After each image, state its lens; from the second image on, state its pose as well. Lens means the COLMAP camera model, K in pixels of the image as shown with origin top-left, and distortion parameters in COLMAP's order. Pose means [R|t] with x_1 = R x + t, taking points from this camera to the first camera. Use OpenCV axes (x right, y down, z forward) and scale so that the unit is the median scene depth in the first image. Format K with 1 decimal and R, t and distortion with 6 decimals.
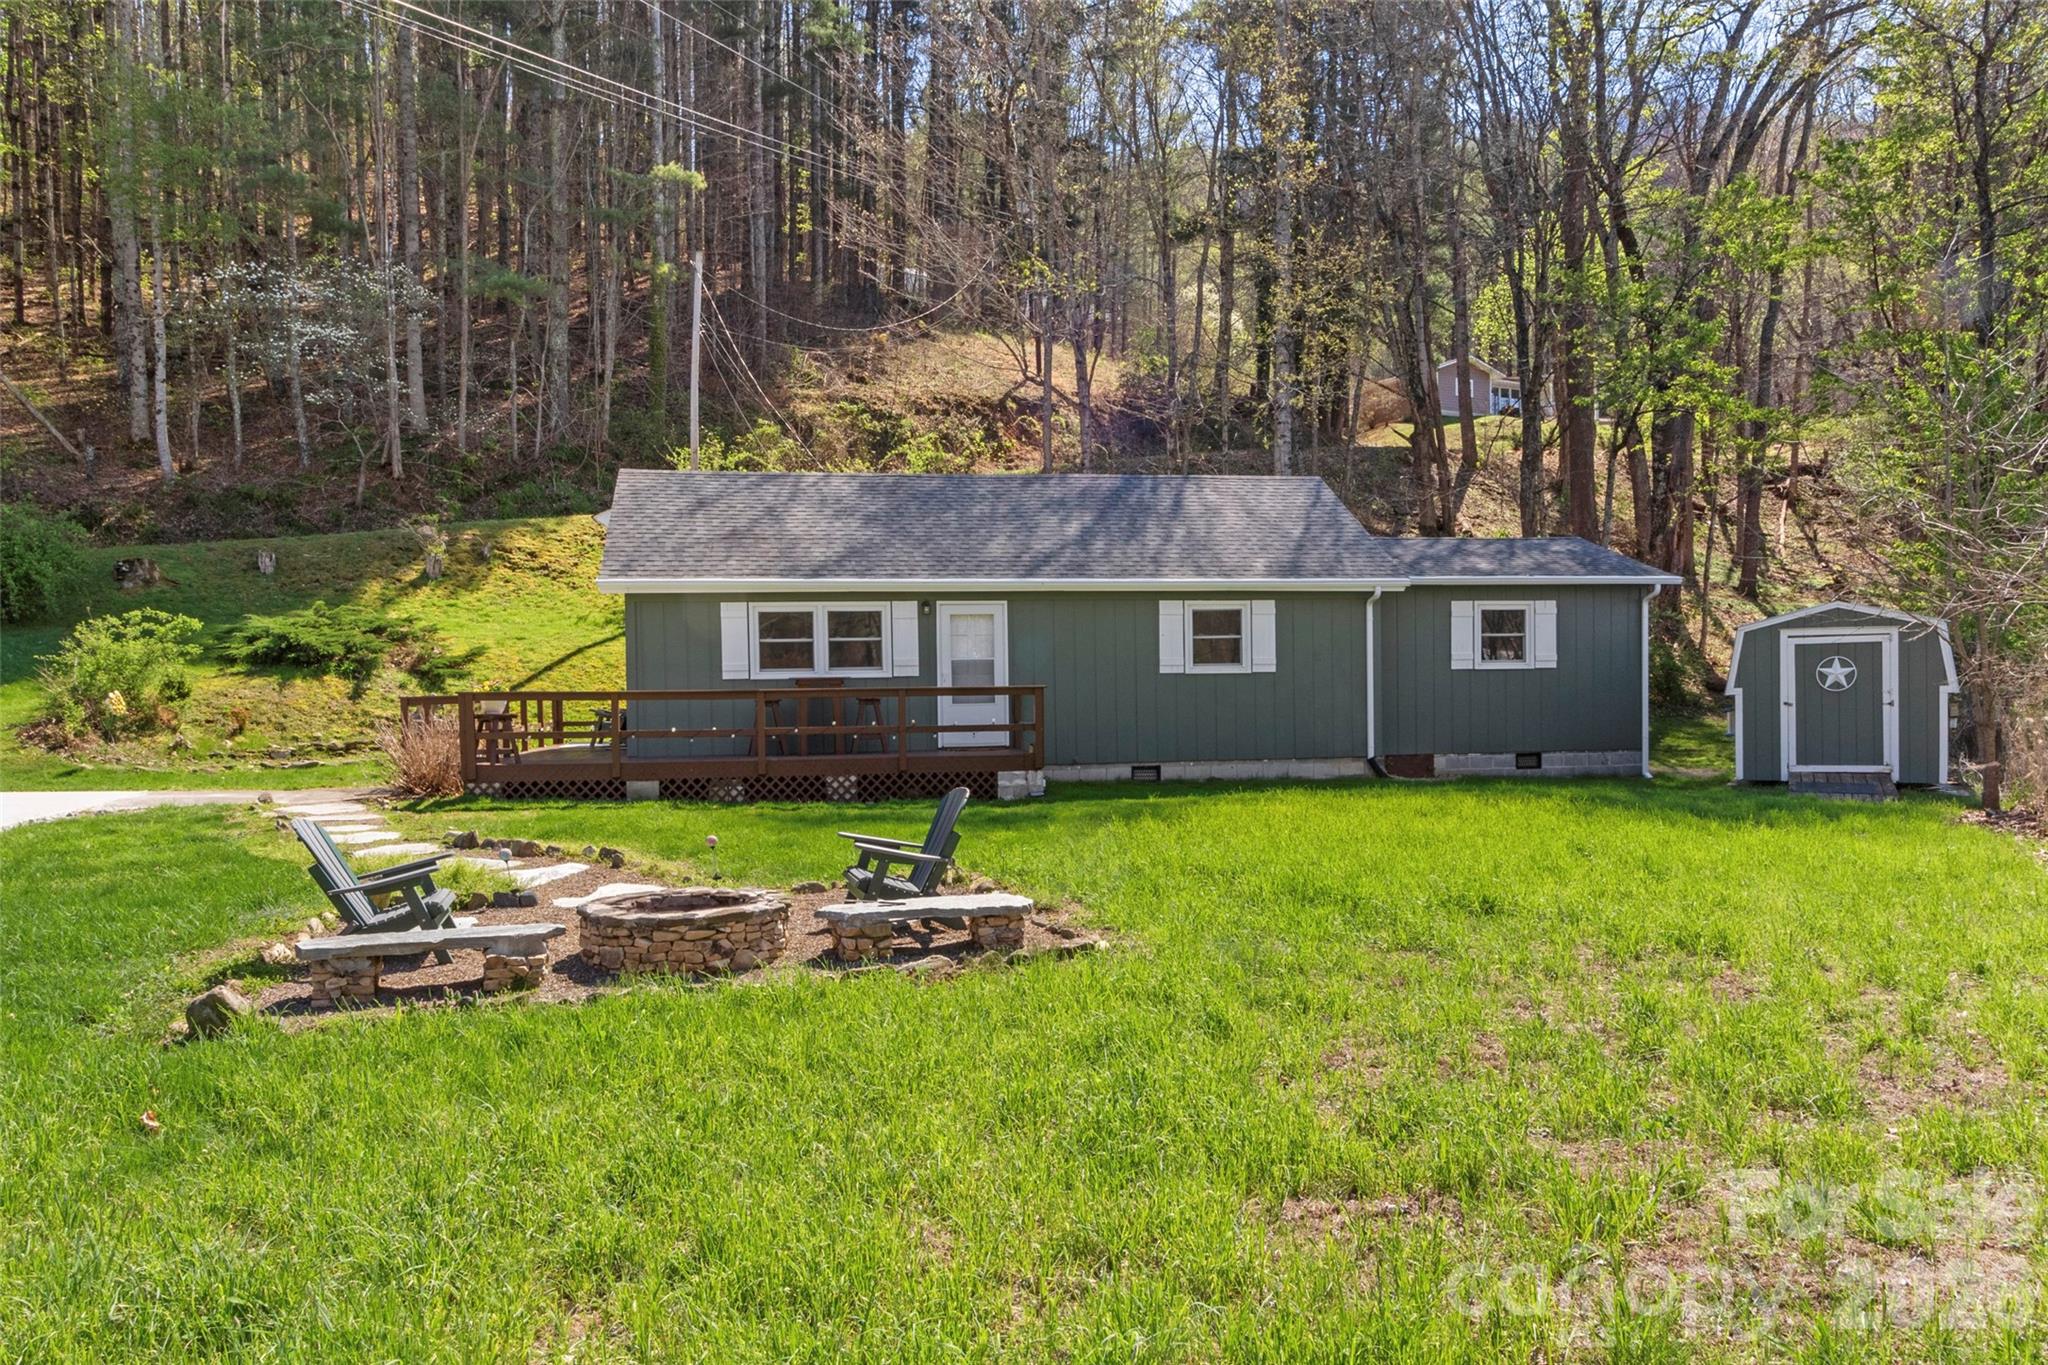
lens RADIAL K [[1438.8, 0, 1024.0], [0, 1438.8, 682.5], [0, 0, 1]] dist [0.000197, 0.001228]
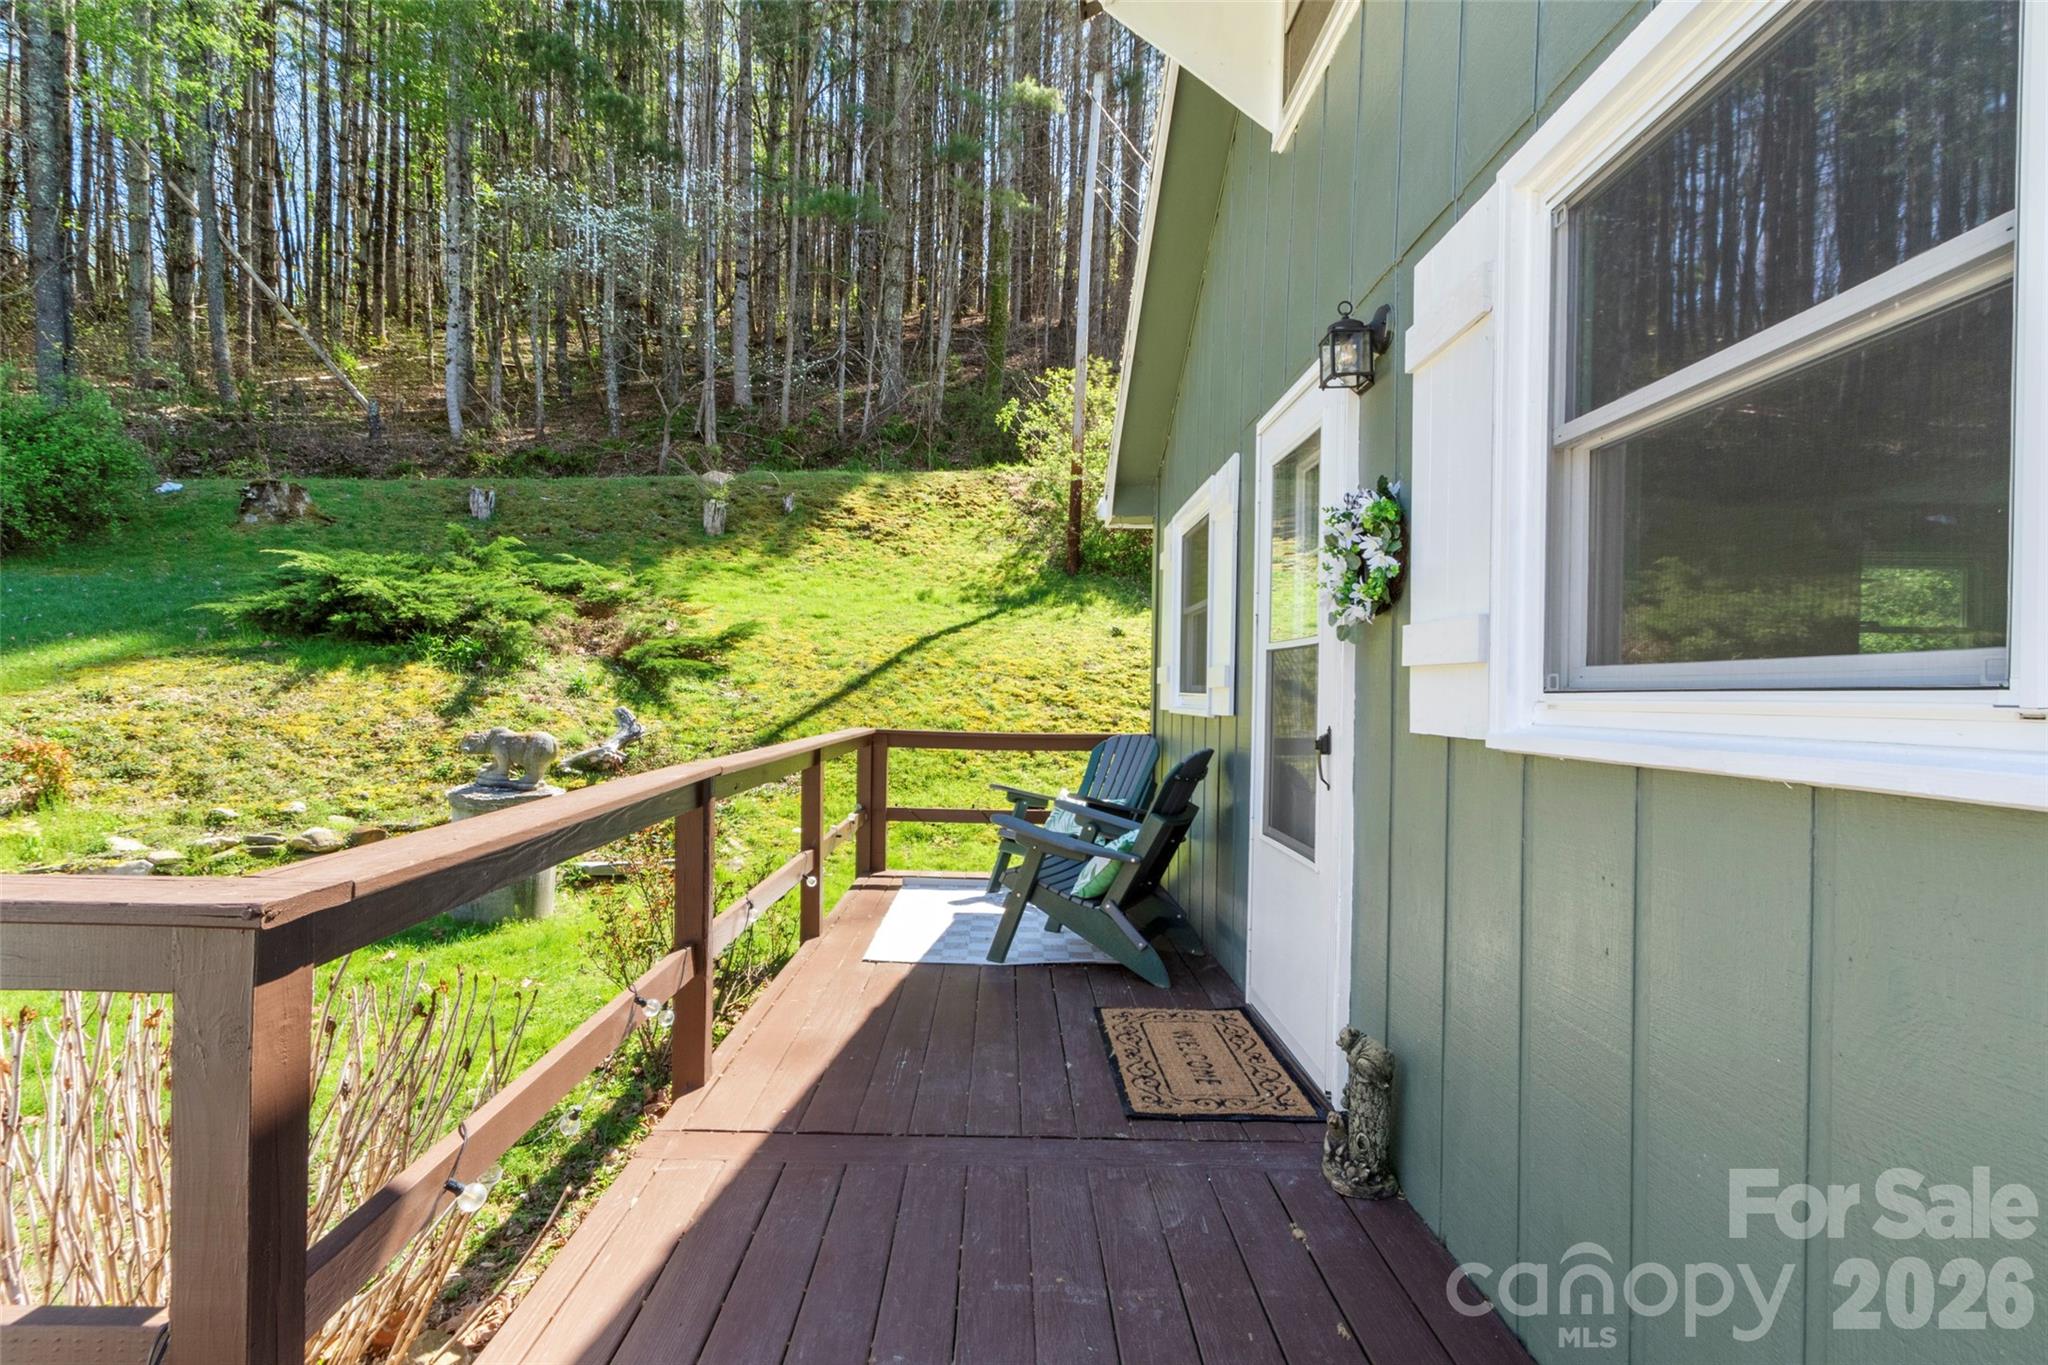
lens RADIAL K [[957.9, 0, 1016.8], [0, 957.9, 694.2], [0, 0, 1]] dist [0.005103, 0.000352]
pose [[0.984993, 0.035595, -0.168884, -0.234475], [-0.035070, 0.999366, 0.006090, -0.003538], [0.168994, -0.000076, 0.985617, 0.726490]]
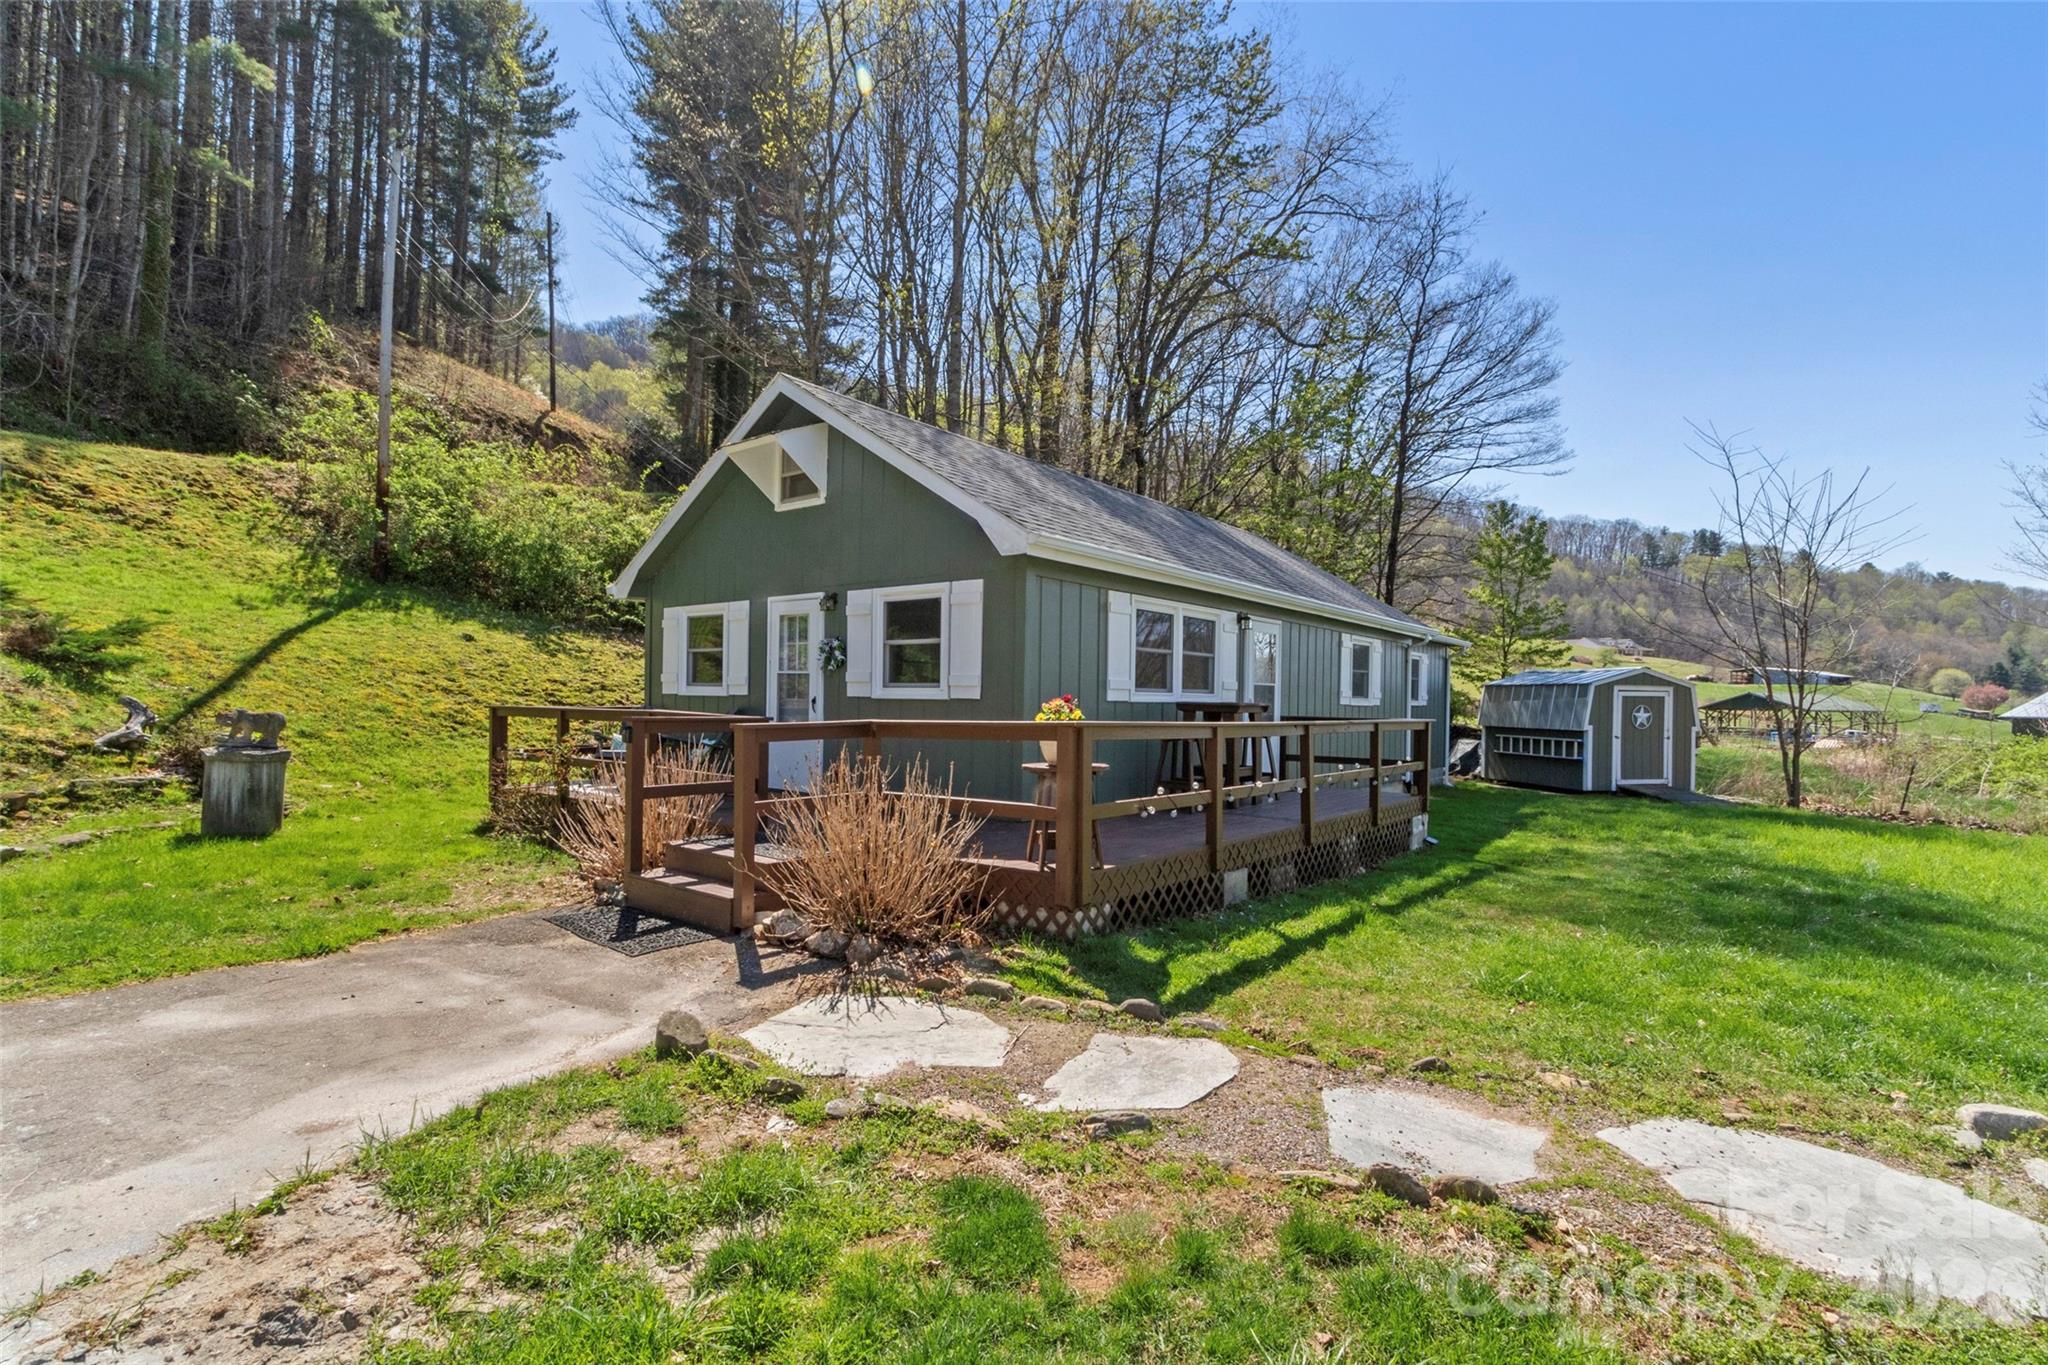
lens RADIAL K [[934.2, 0, 1016.2], [0, 934.2, 701.9], [0, 0, 1]] dist [0.002188, 0.000400]
pose [[0.761359, 0.025248, 0.647839, -0.391528], [-0.029265, 0.999561, -0.004562, 0.000925], [-0.647669, -0.015486, 0.761764, 0.507657]]
